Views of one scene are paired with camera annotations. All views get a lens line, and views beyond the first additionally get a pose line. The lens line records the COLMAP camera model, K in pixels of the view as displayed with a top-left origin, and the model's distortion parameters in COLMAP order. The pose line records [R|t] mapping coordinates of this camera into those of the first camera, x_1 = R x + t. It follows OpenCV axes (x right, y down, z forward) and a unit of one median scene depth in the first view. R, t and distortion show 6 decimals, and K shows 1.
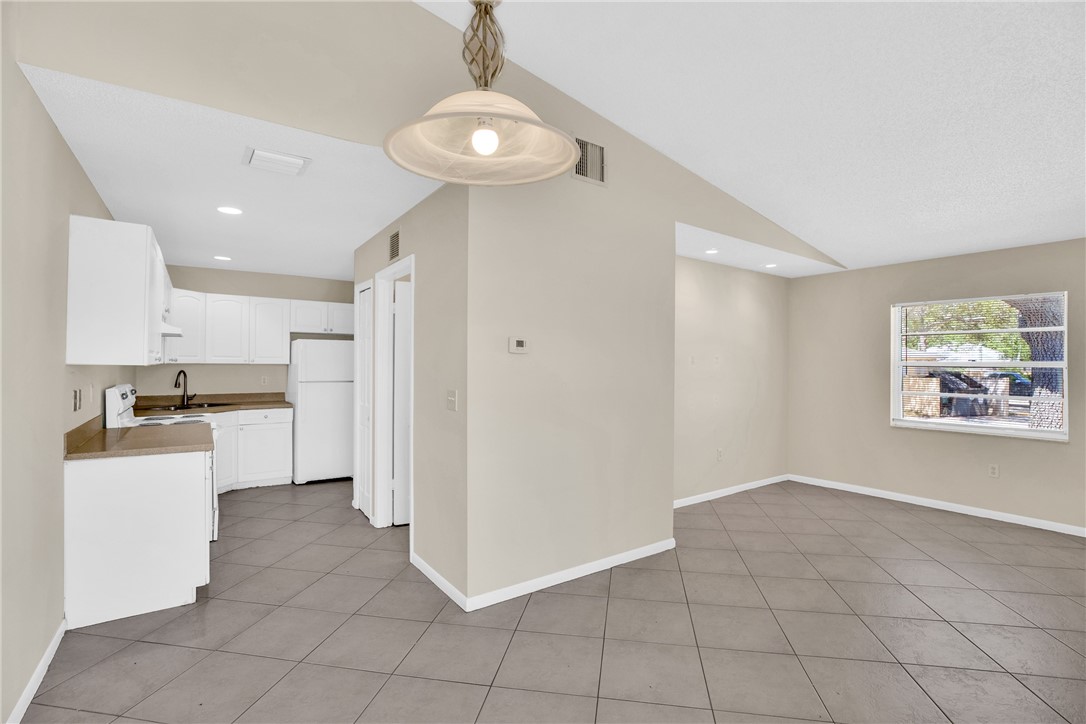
lens RADIAL K [[499.2, 0, 548.1], [0, 499.2, 359.7], [0, 0, 1]] dist [-0.045353, 0.014150]
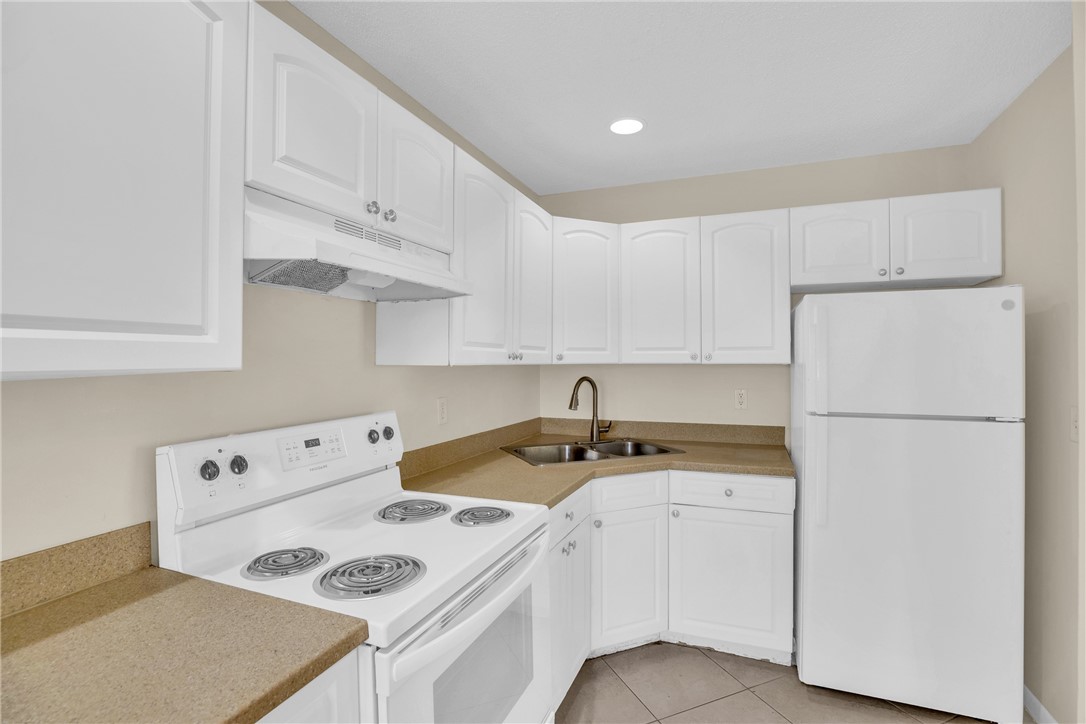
lens RADIAL K [[499.2, 0, 548.1], [0, 499.2, 359.7], [0, 0, 1]] dist [-0.045353, 0.014150]
pose [[0.537793, -0.007829, -0.843040, -0.396960], [0.013042, 0.999914, -0.000966, 0.004541], [0.842976, -0.010475, 0.537849, 0.847394]]
